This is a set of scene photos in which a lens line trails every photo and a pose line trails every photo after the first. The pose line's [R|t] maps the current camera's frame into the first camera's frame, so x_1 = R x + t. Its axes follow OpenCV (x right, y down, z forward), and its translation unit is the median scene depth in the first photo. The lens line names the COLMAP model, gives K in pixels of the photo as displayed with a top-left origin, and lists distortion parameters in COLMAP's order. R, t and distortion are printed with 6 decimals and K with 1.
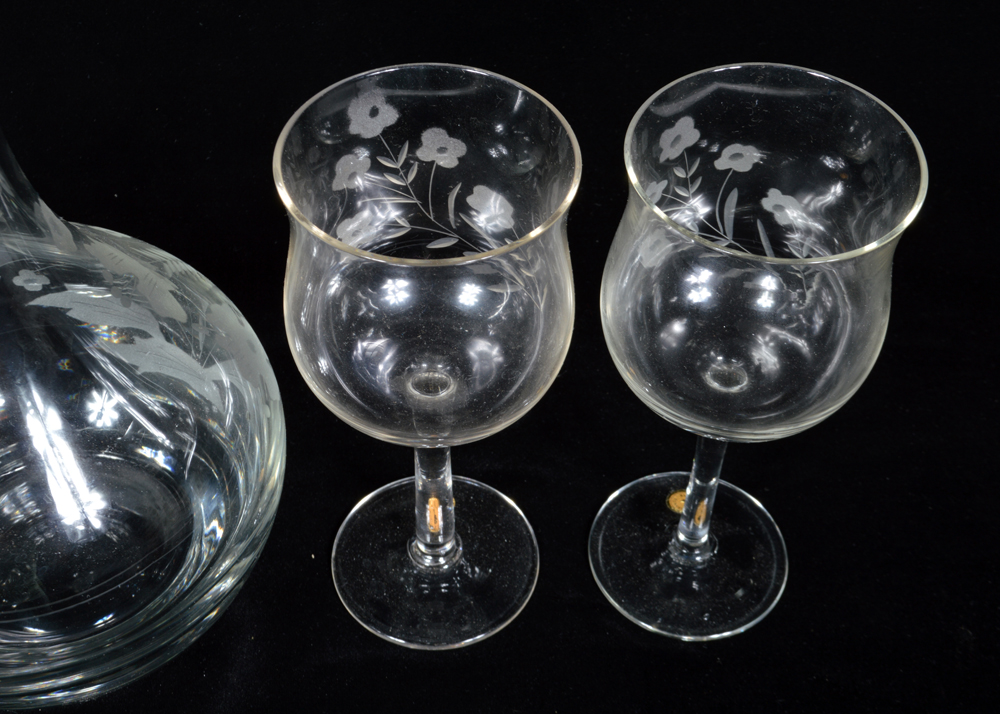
lens RADIAL K [[1539.3, 0, 500.0], [0, 1539.3, 357.0], [0, 0, 1]] dist [-0.038467, -0.045006]
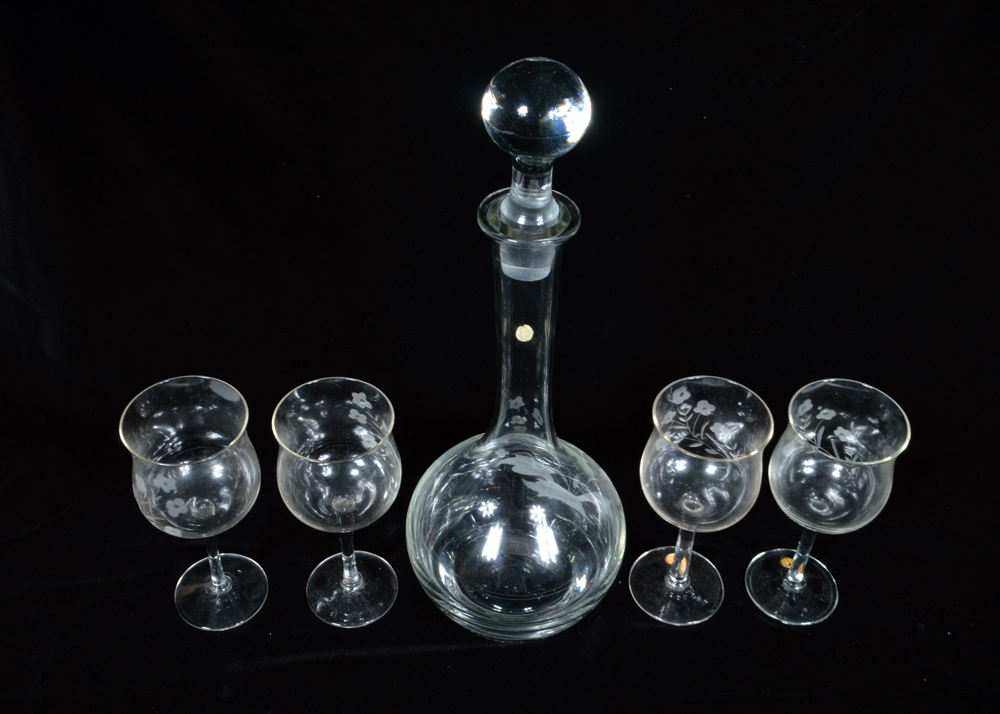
lens RADIAL K [[1117.8, 0, 500.0], [0, 1117.8, 357.0], [0, 0, 1]] dist [-0.020070, -0.002038]
pose [[0.999042, 0.023863, -0.036689, -0.283764], [-0.027834, 0.993336, -0.111839, -0.008738], [0.033775, 0.112753, 0.993049, -0.736971]]
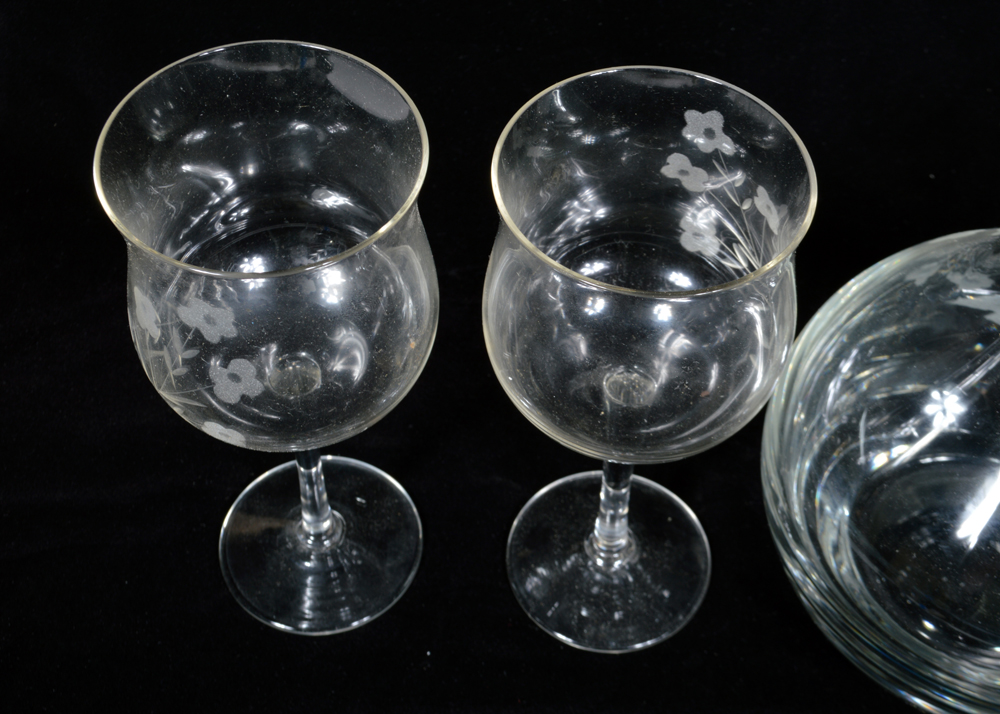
lens RADIAL K [[1539.3, 0, 500.0], [0, 1539.3, 357.0], [0, 0, 1]] dist [-0.038467, -0.045006]
pose [[0.987161, 0.102350, -0.122631, -0.541846], [-0.095298, 0.993512, 0.062074, -0.039064], [0.128188, -0.049591, 0.990509, 0.004709]]
